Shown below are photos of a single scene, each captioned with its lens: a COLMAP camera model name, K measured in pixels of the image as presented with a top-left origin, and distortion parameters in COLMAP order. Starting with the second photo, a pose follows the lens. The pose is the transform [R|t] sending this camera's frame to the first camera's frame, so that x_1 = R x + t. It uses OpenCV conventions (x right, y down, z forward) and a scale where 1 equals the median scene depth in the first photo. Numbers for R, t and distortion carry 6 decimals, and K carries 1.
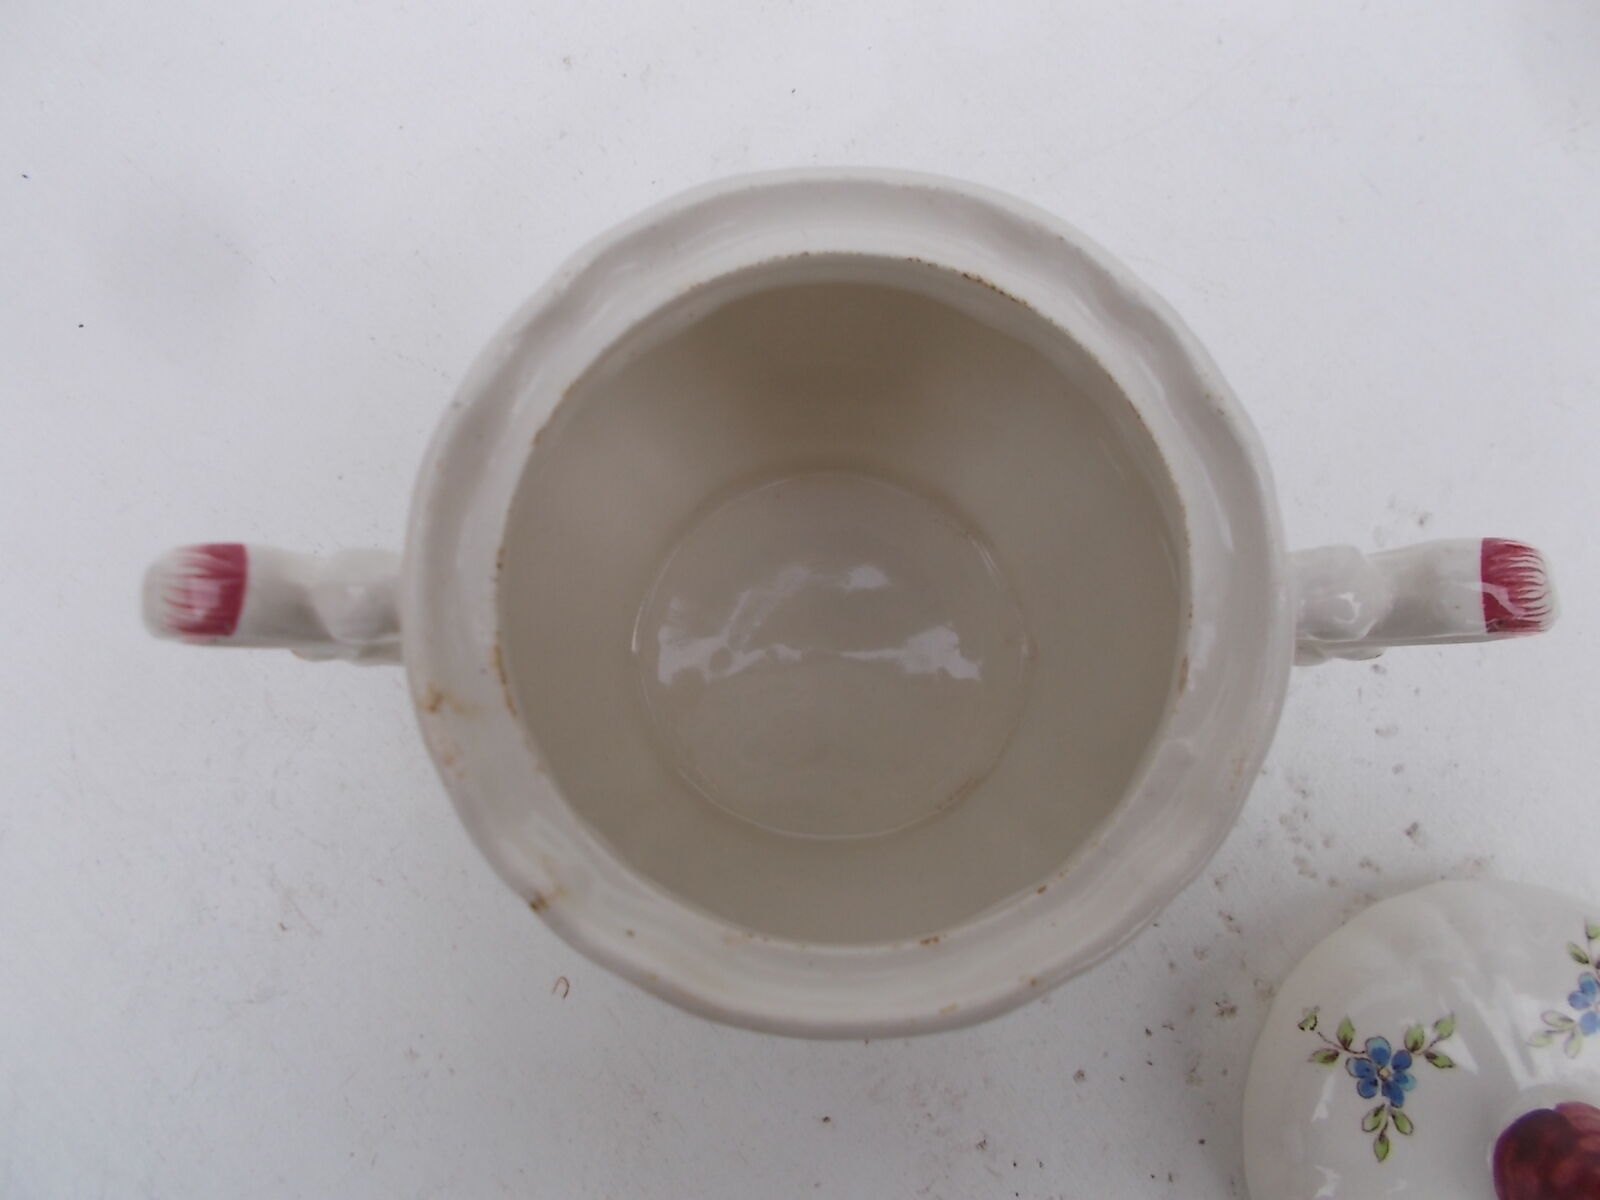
lens RADIAL K [[1204.4, 0, 800.0], [0, 1204.4, 600.0], [0, 0, 1]] dist [-0.000621, -0.013159]
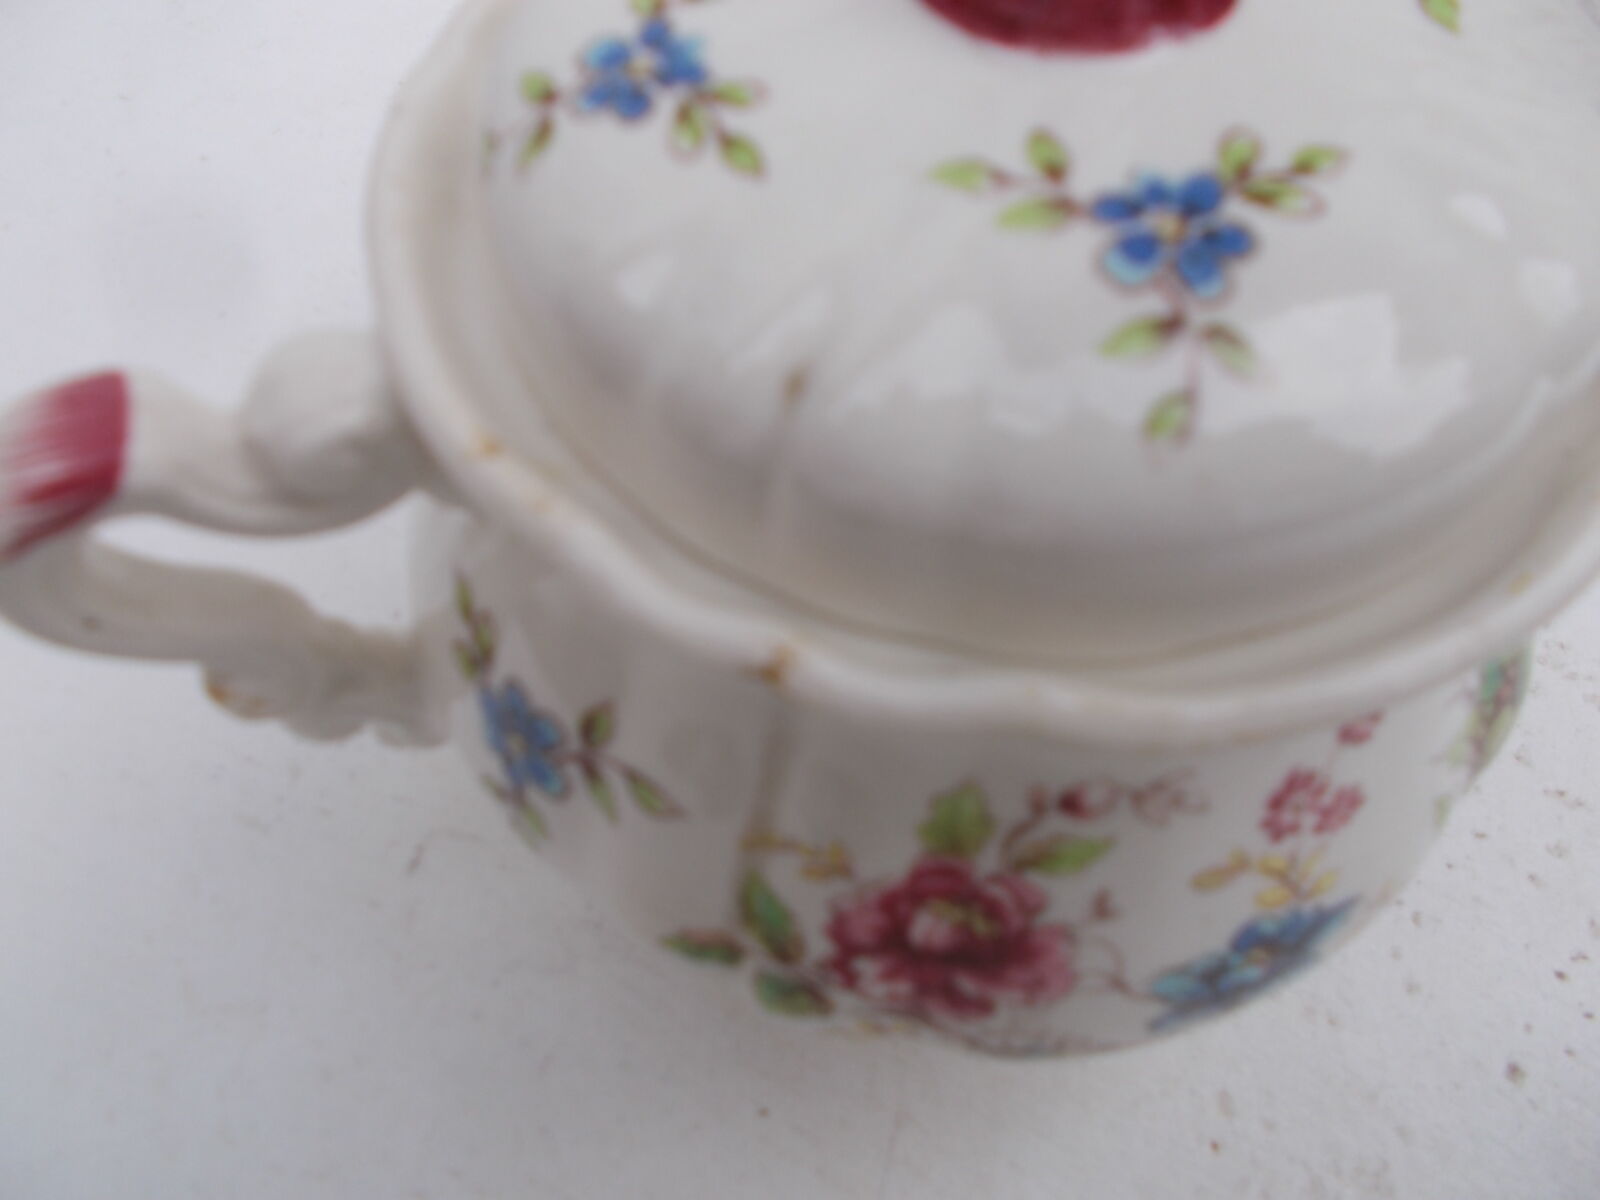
lens RADIAL K [[1220.9, 0, 800.0], [0, 1220.9, 600.0], [0, 0, 1]] dist [-0.001747, -0.004386]
pose [[0.933896, -0.314432, 0.170206, -0.175101], [0.354988, 0.872242, -0.336420, 0.250734], [-0.042679, 0.374602, 0.926203, 0.282180]]
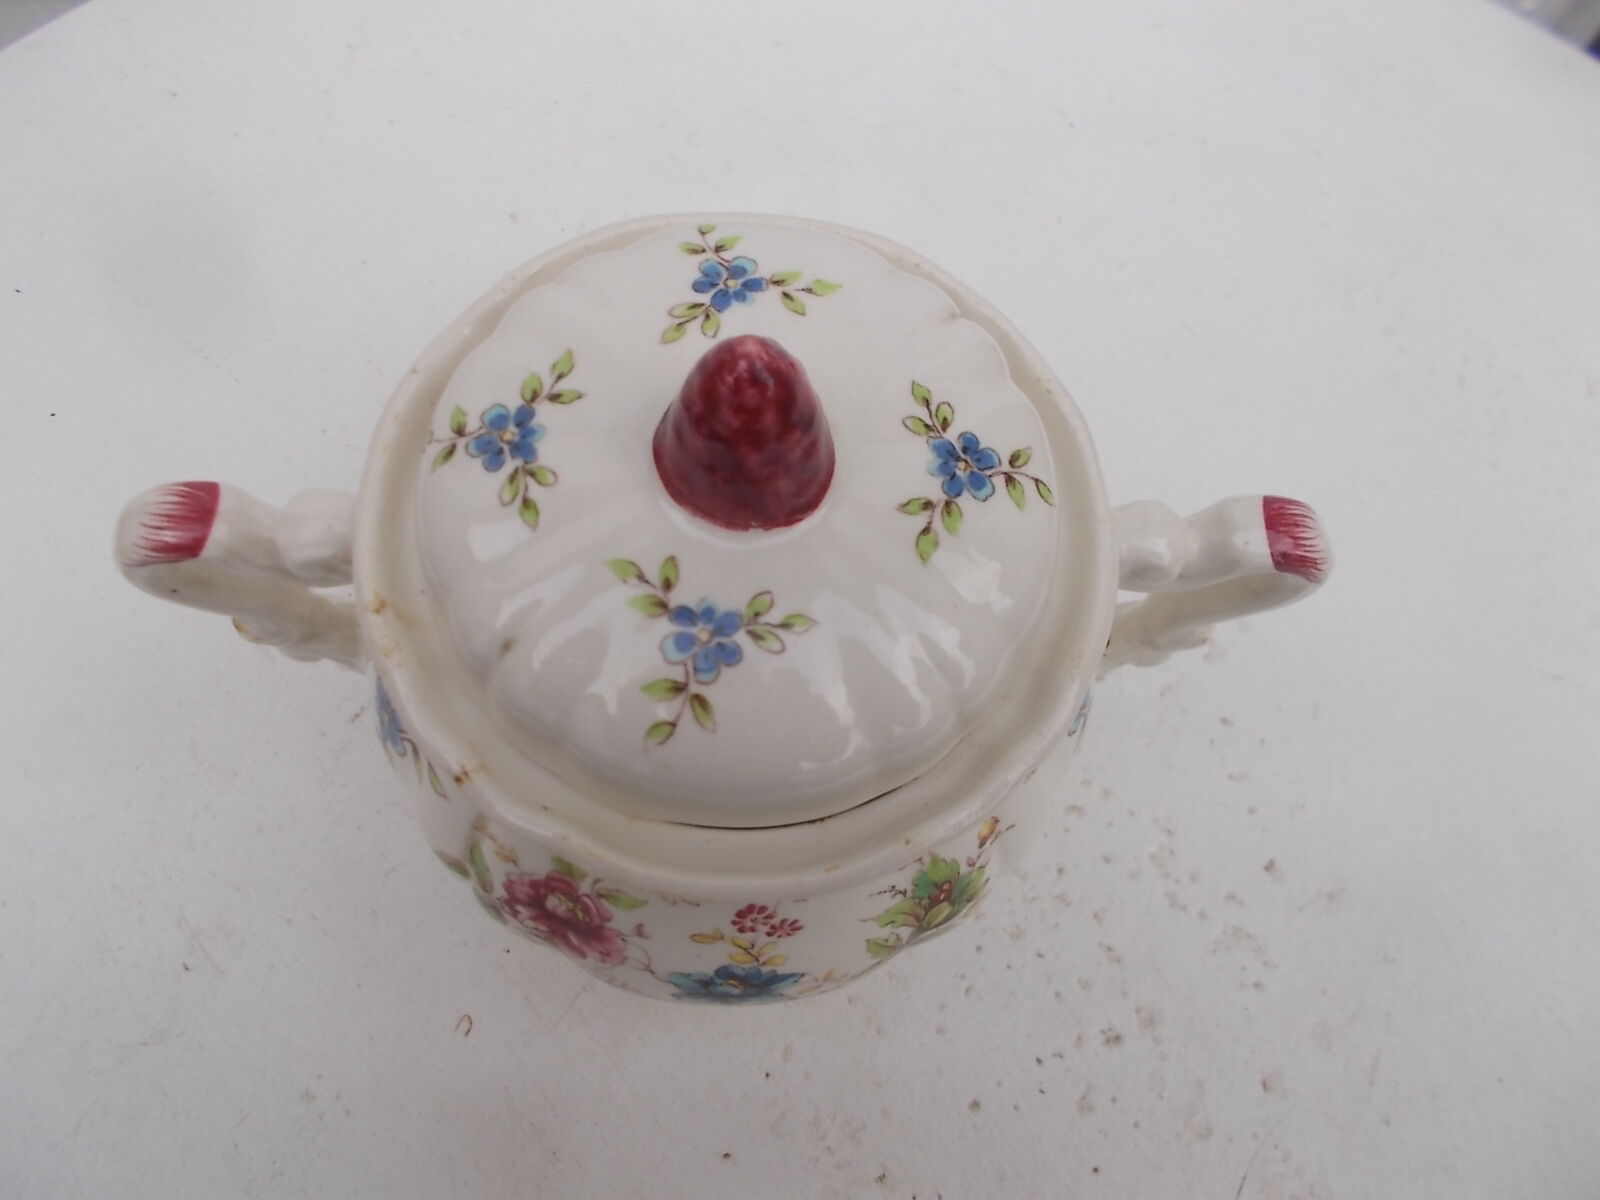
lens RADIAL K [[1204.4, 0, 800.0], [0, 1204.4, 600.0], [0, 0, 1]] dist [-0.000621, -0.013159]
pose [[0.997461, 0.008967, 0.070648, 0.007707], [0.007653, 0.972801, -0.231514, 0.212064], [-0.070803, 0.231467, 0.970263, -0.081966]]
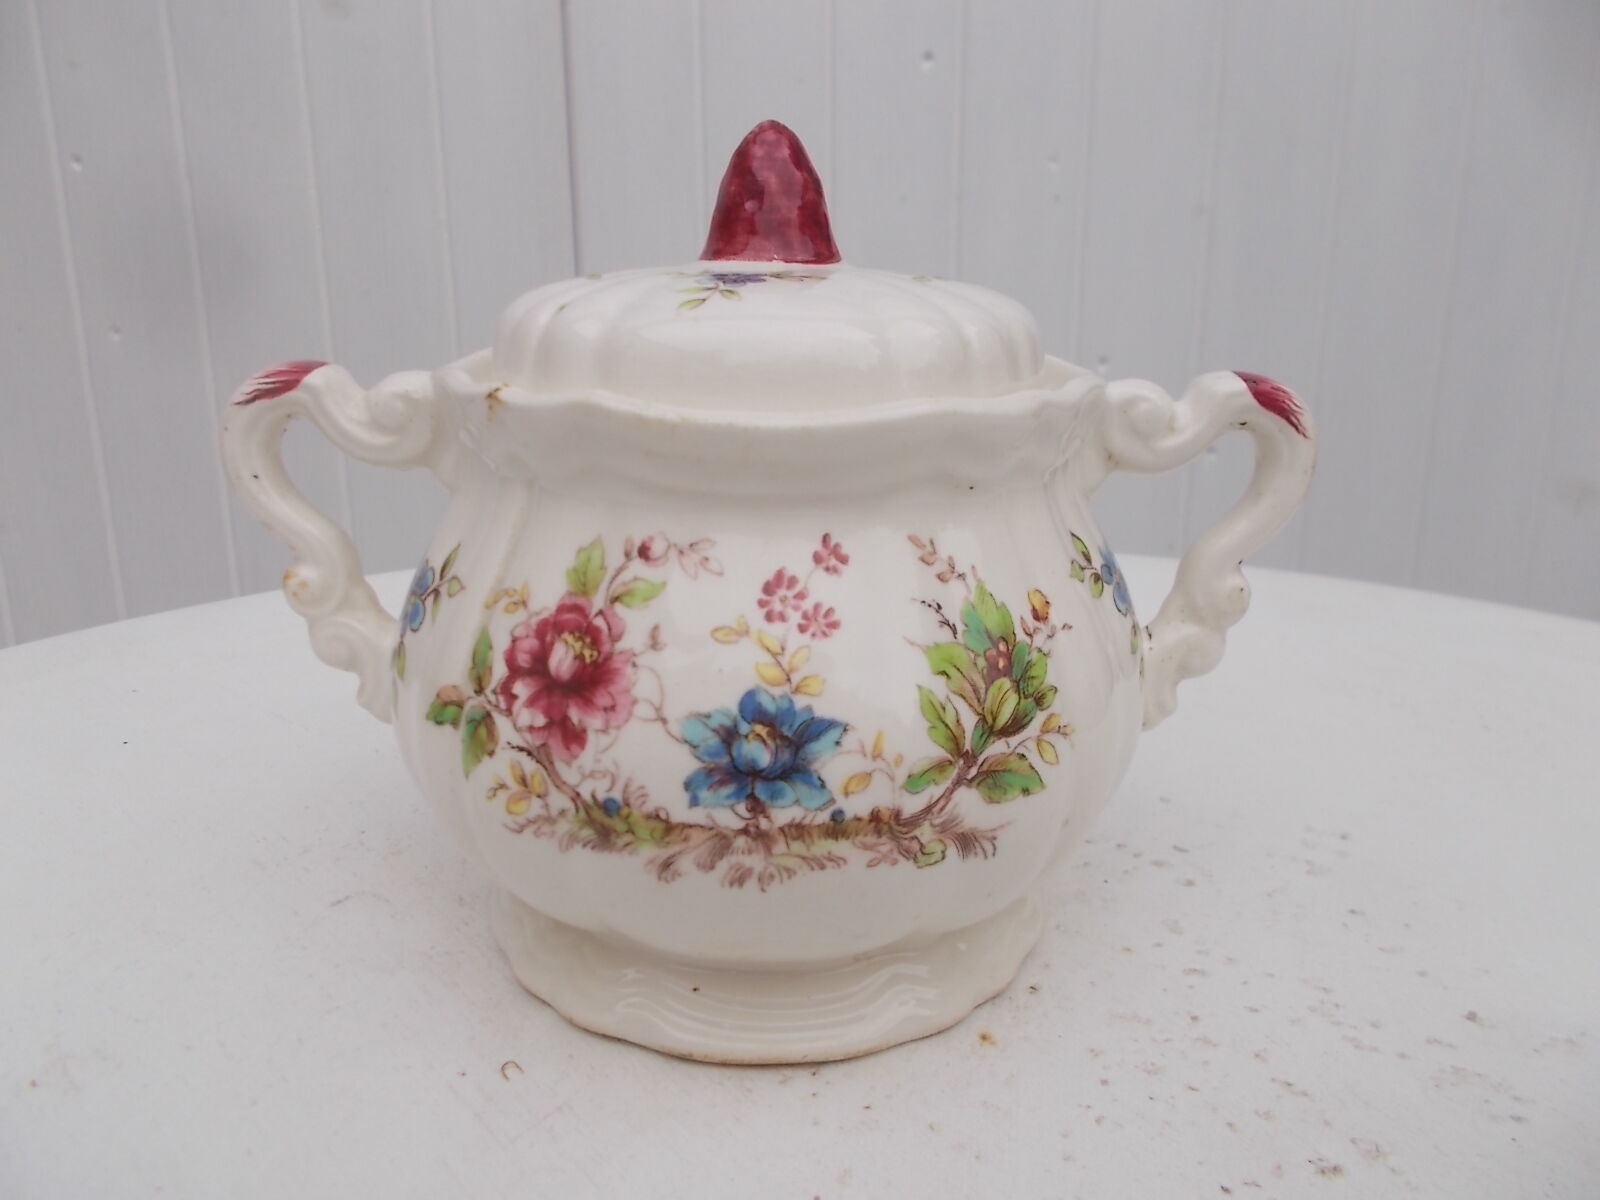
lens RADIAL K [[1220.9, 0, 800.0], [0, 1220.9, 600.0], [0, 0, 1]] dist [-0.001747, -0.004386]
pose [[0.999733, 0.007574, 0.021839, 0.028192], [0.016545, 0.425379, -0.904864, 0.844219], [-0.016143, 0.904983, 0.425140, 0.403372]]
